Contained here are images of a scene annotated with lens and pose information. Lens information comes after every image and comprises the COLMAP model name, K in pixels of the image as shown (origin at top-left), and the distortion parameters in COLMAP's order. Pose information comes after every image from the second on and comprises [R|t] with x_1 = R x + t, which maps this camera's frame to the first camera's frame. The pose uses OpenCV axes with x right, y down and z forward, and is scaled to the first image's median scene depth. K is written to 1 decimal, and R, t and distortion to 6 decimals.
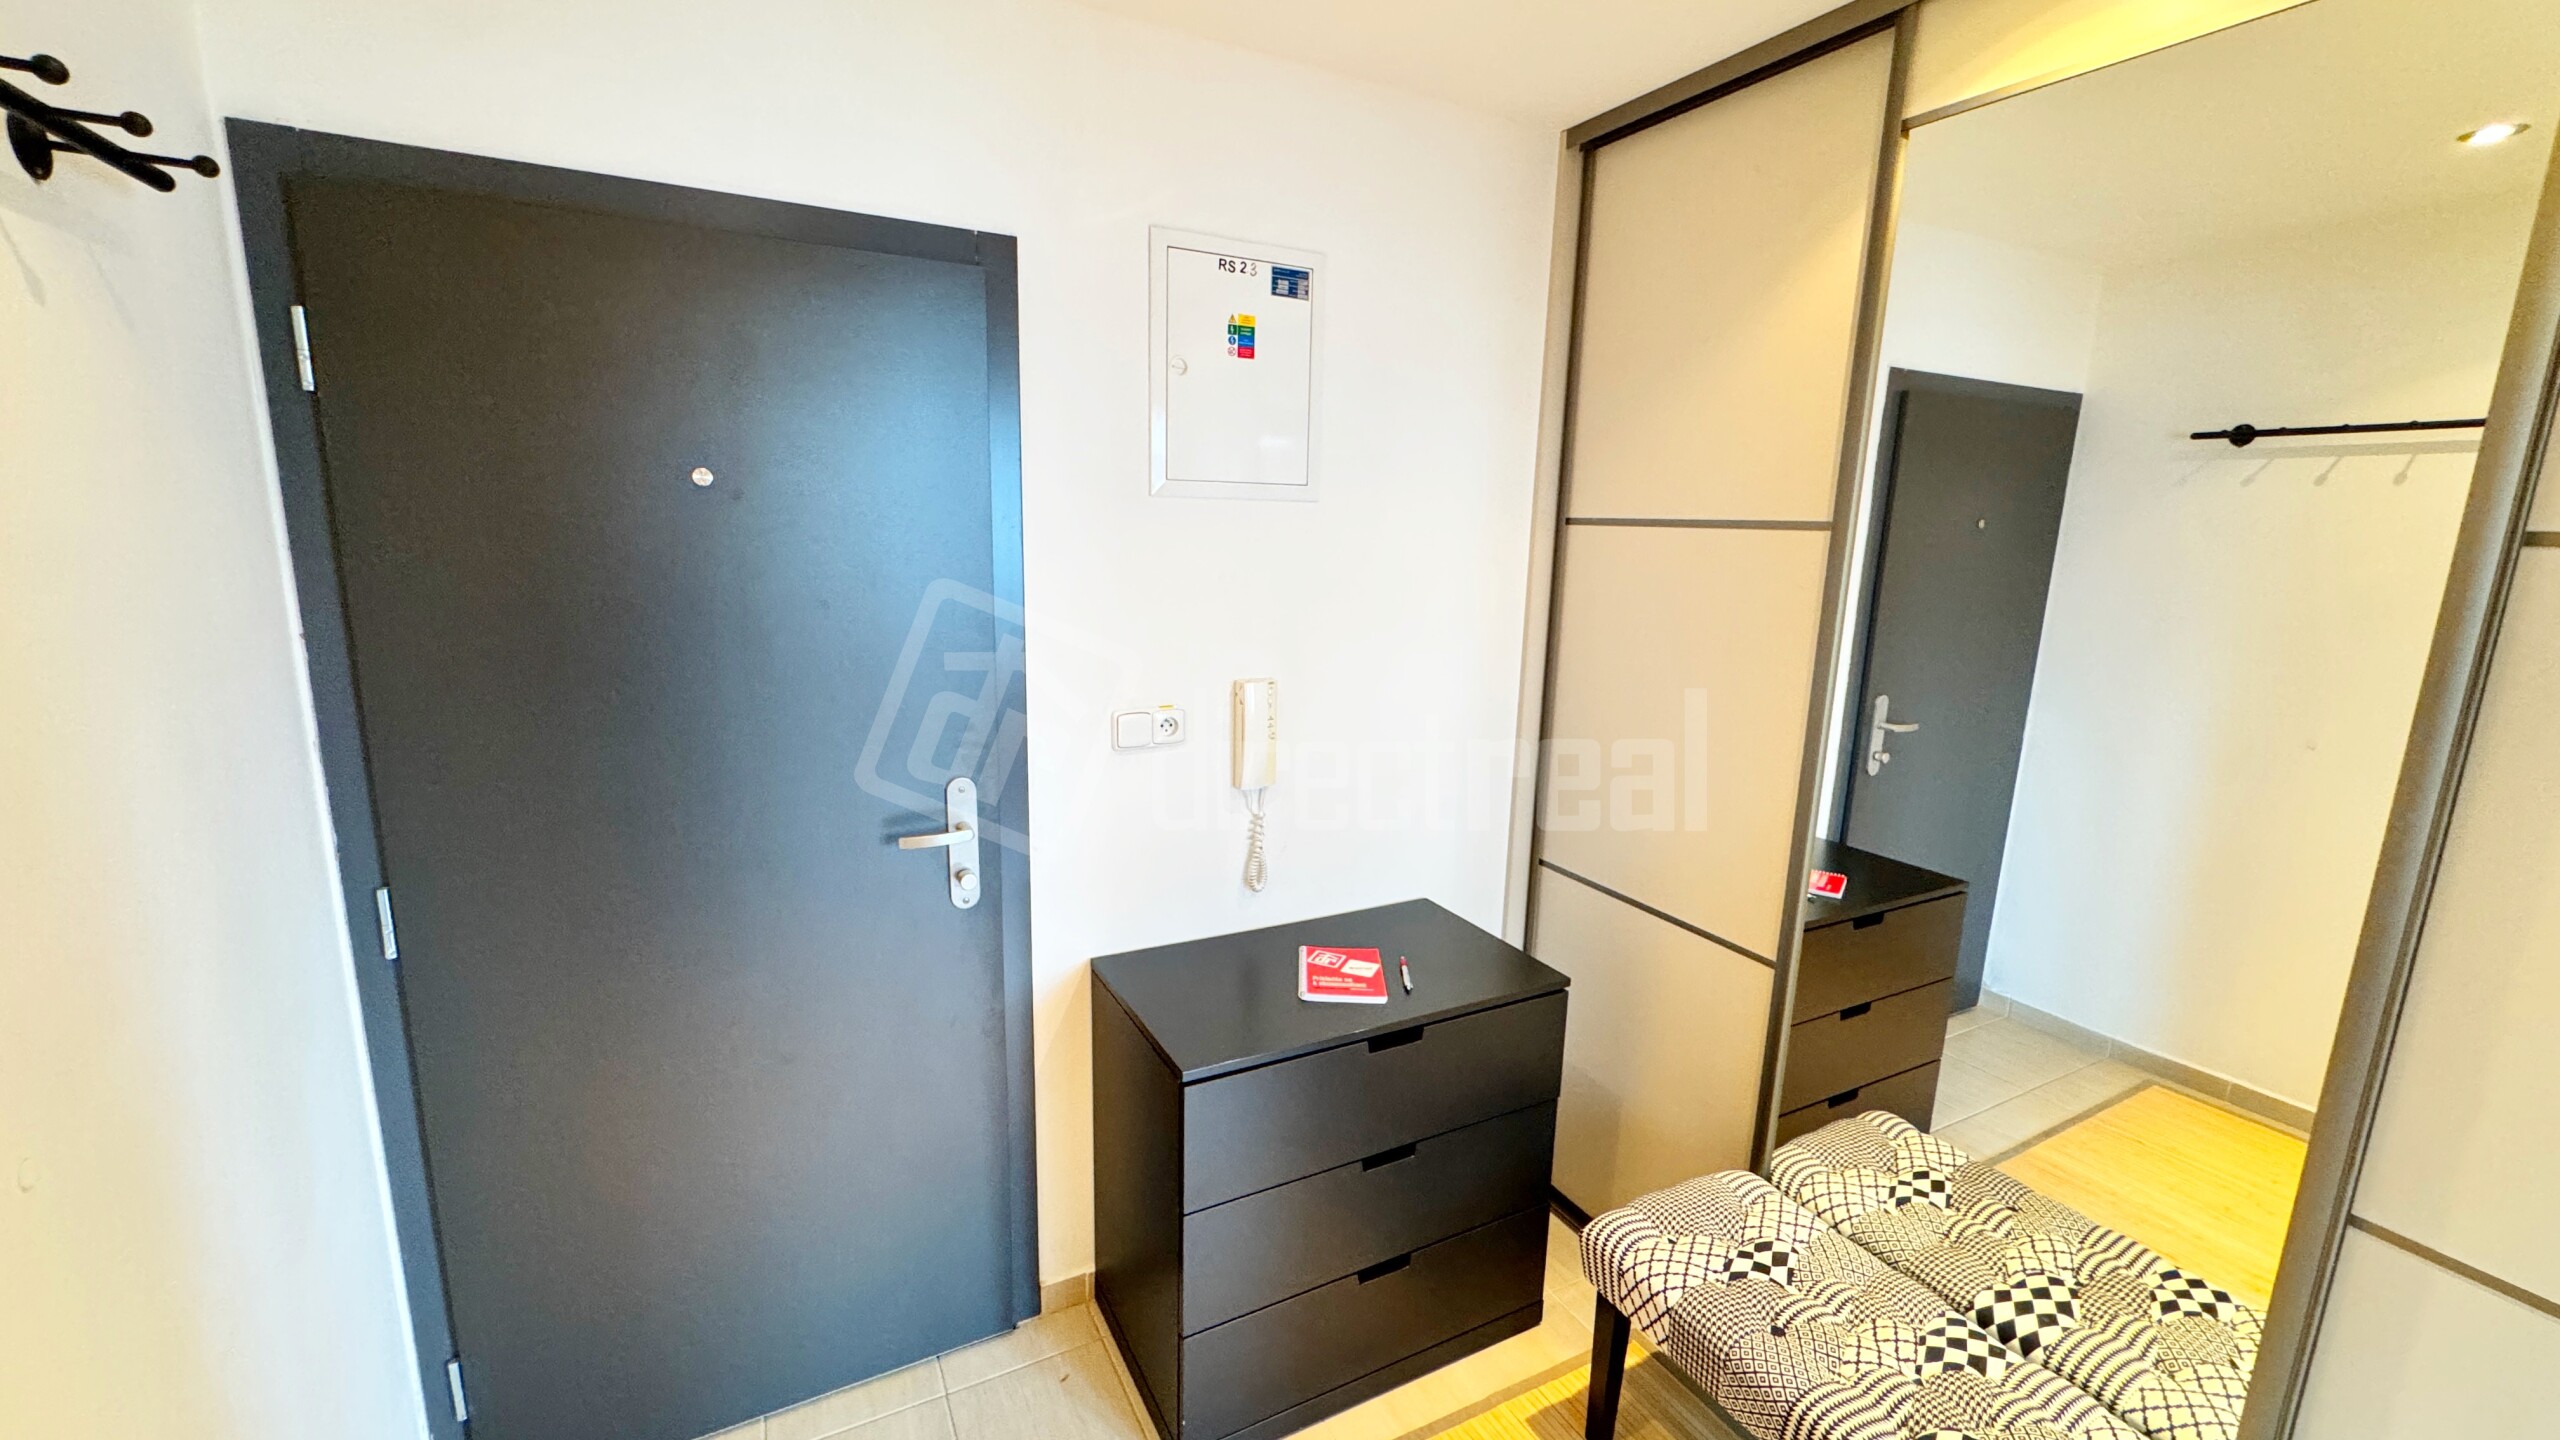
lens RADIAL K [[1030.0, 0, 1280.8], [0, 1030.0, 717.9], [0, 0, 1]] dist [-0.001803, -0.000089]
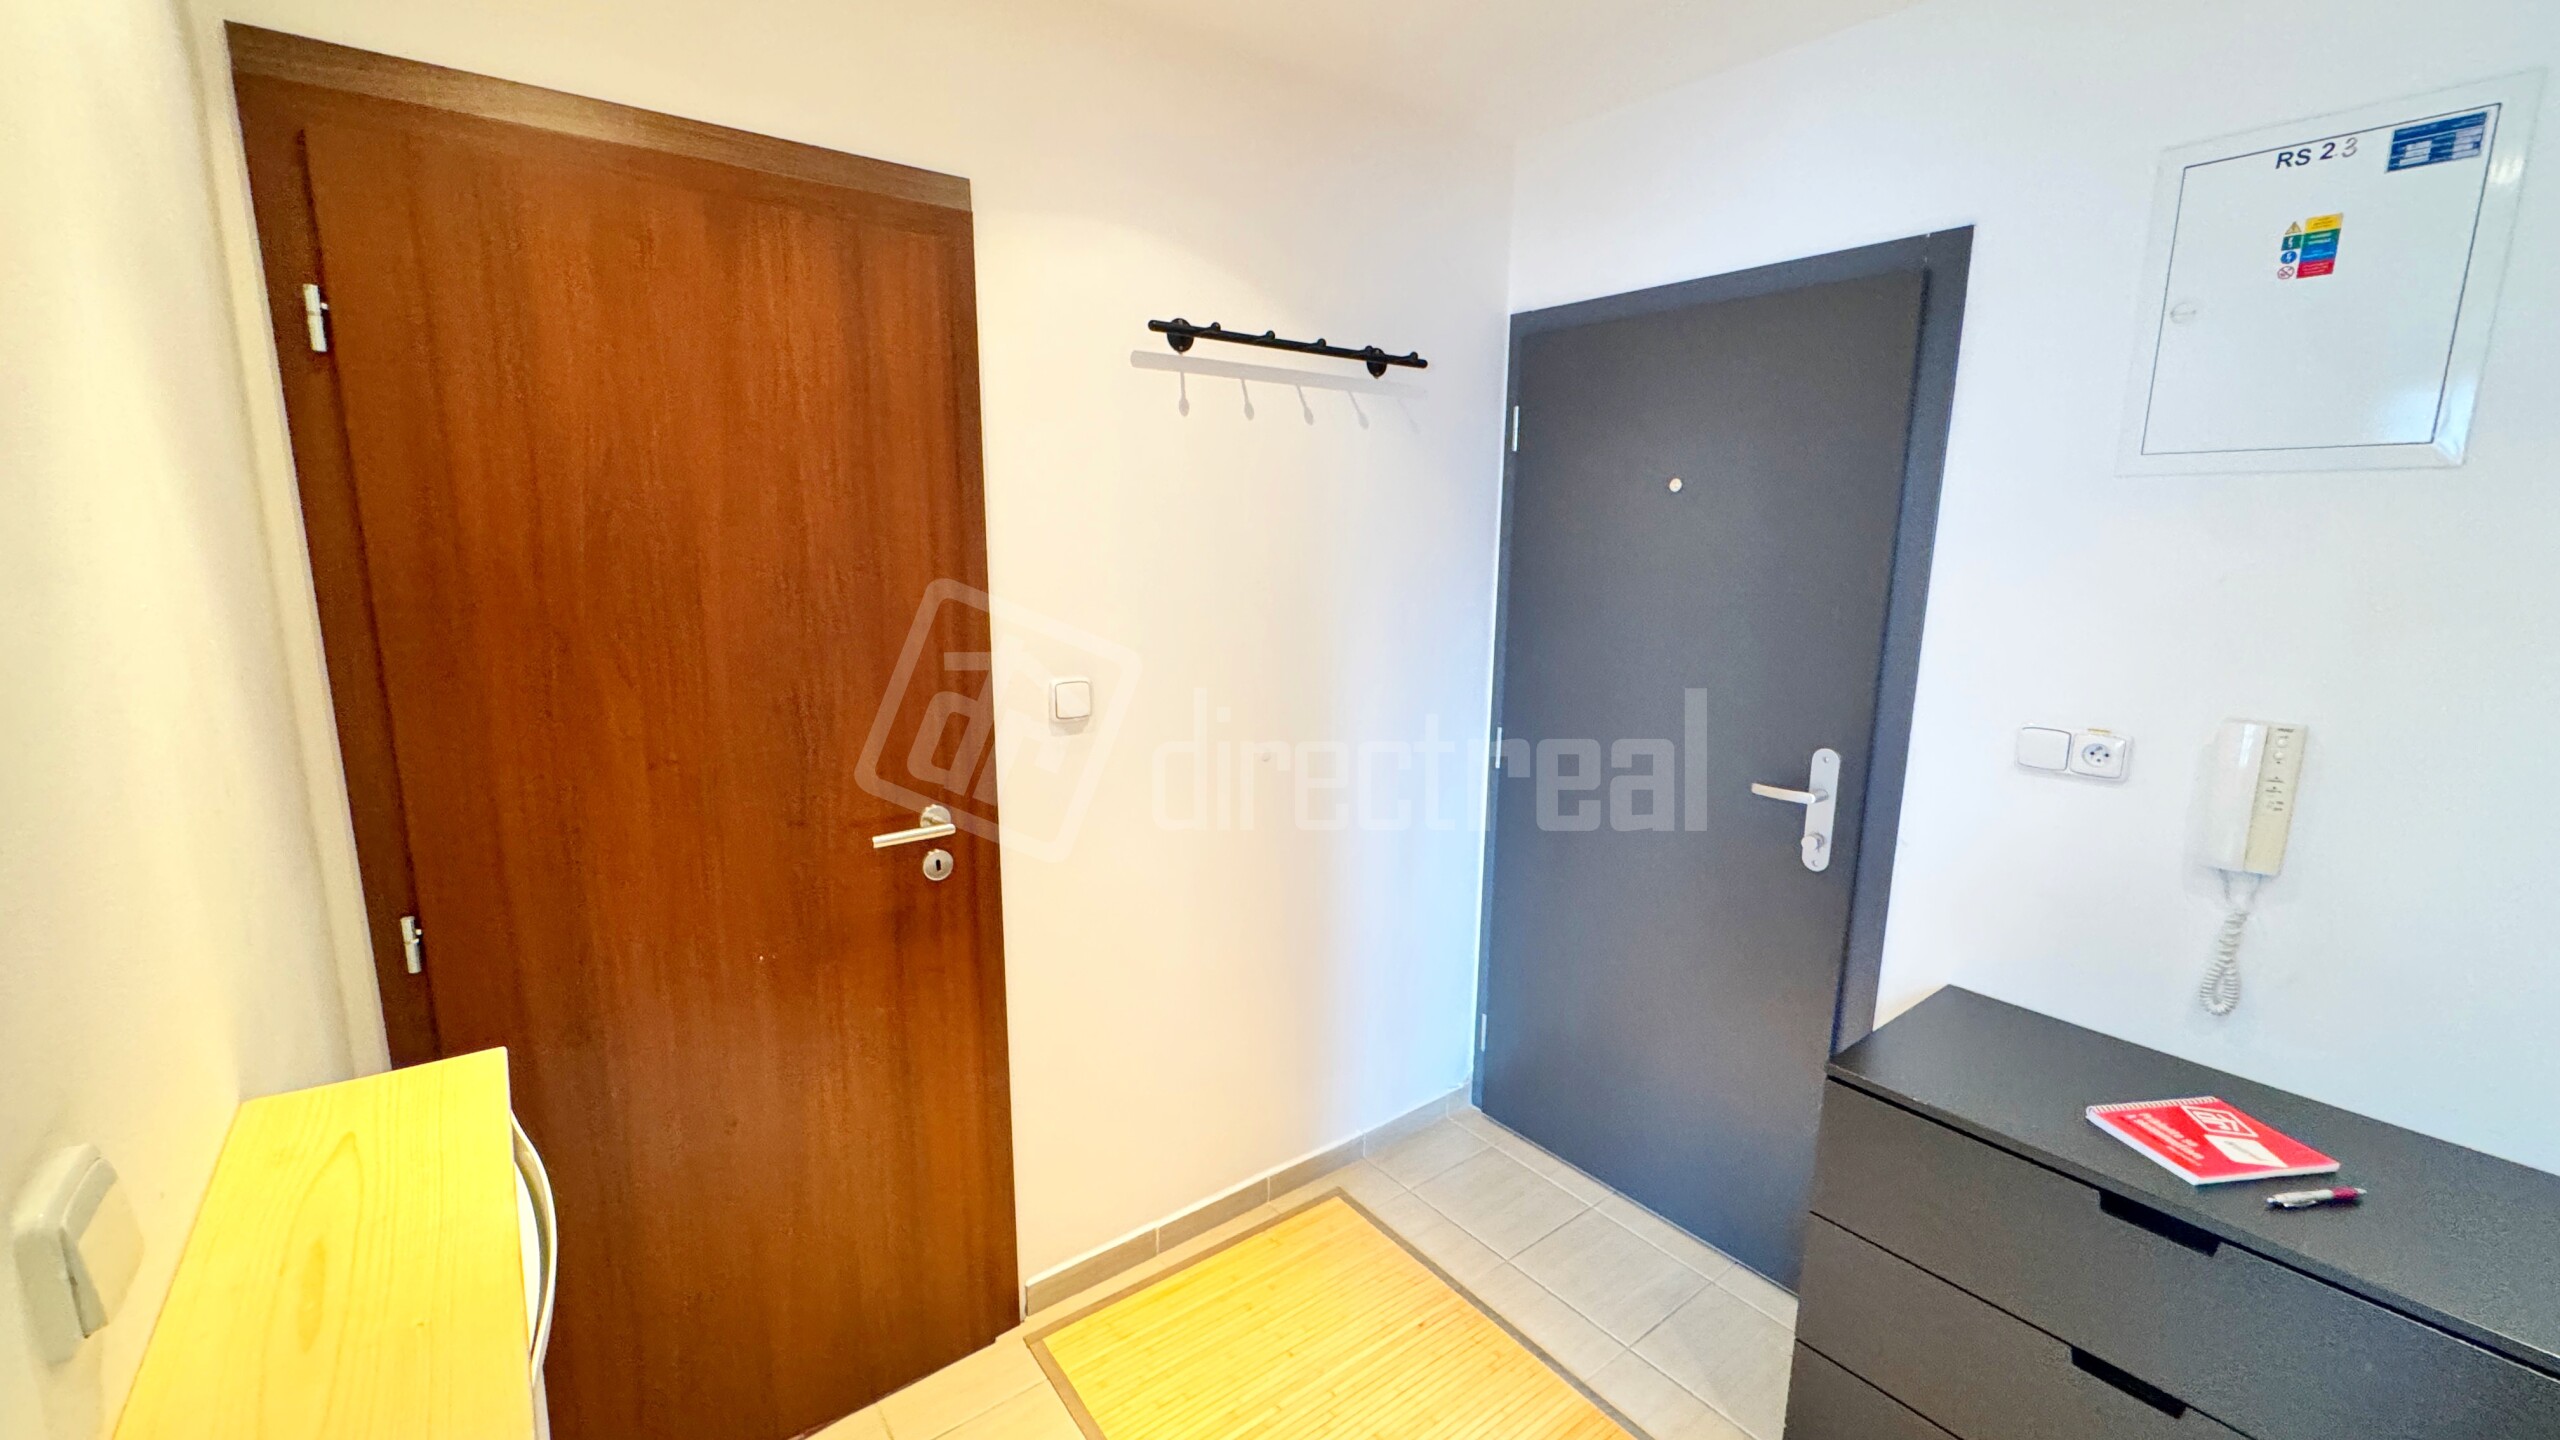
lens RADIAL K [[1030.0, 0, 1280.4], [0, 1030.0, 722.1], [0, 0, 1]] dist [-0.001803, -0.000089]
pose [[0.167904, 0.157922, -0.973072, 0.595326], [-0.193222, 0.973211, 0.124604, 0.006435], [0.966682, 0.167097, 0.193920, 0.208964]]
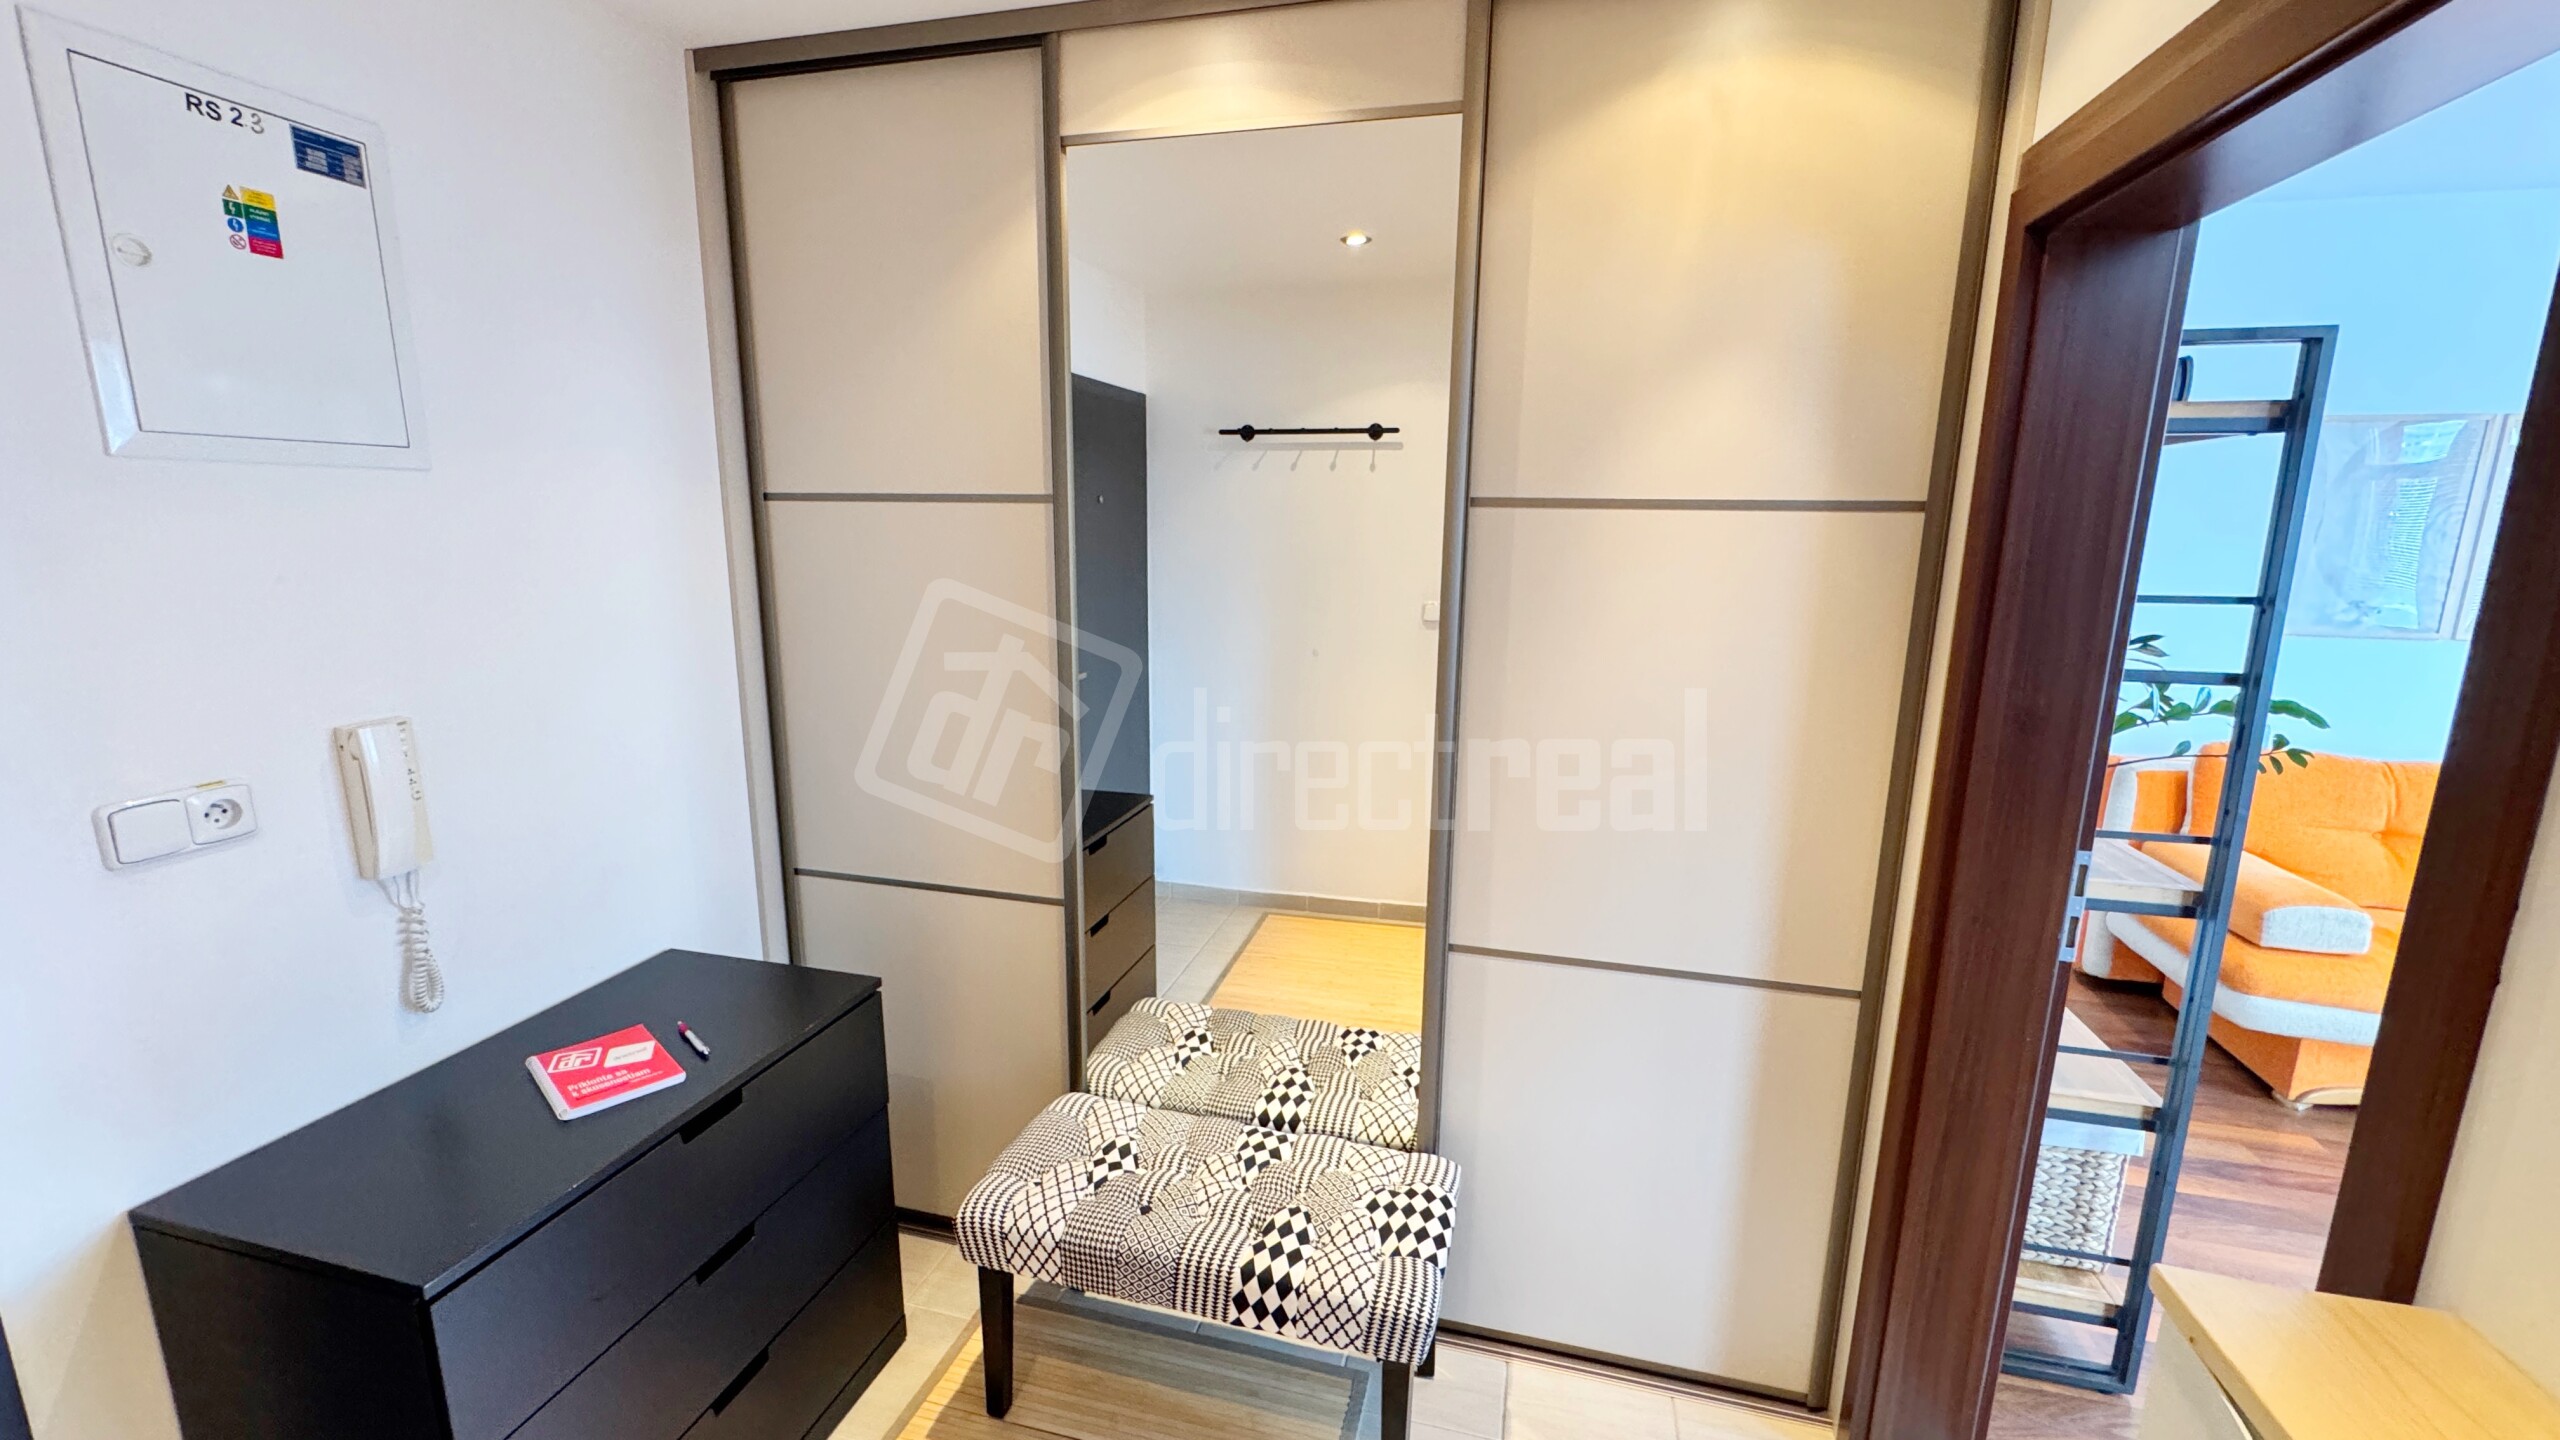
lens RADIAL K [[1030.0, 0, 1287.2], [0, 1030.0, 717.8], [0, 0, 1]] dist [-0.001803, -0.000089]
pose [[0.673371, -0.157743, 0.722280, -0.118120], [0.144225, 0.986230, 0.080930, -0.007234], [-0.725100, 0.049675, 0.686849, 0.063393]]
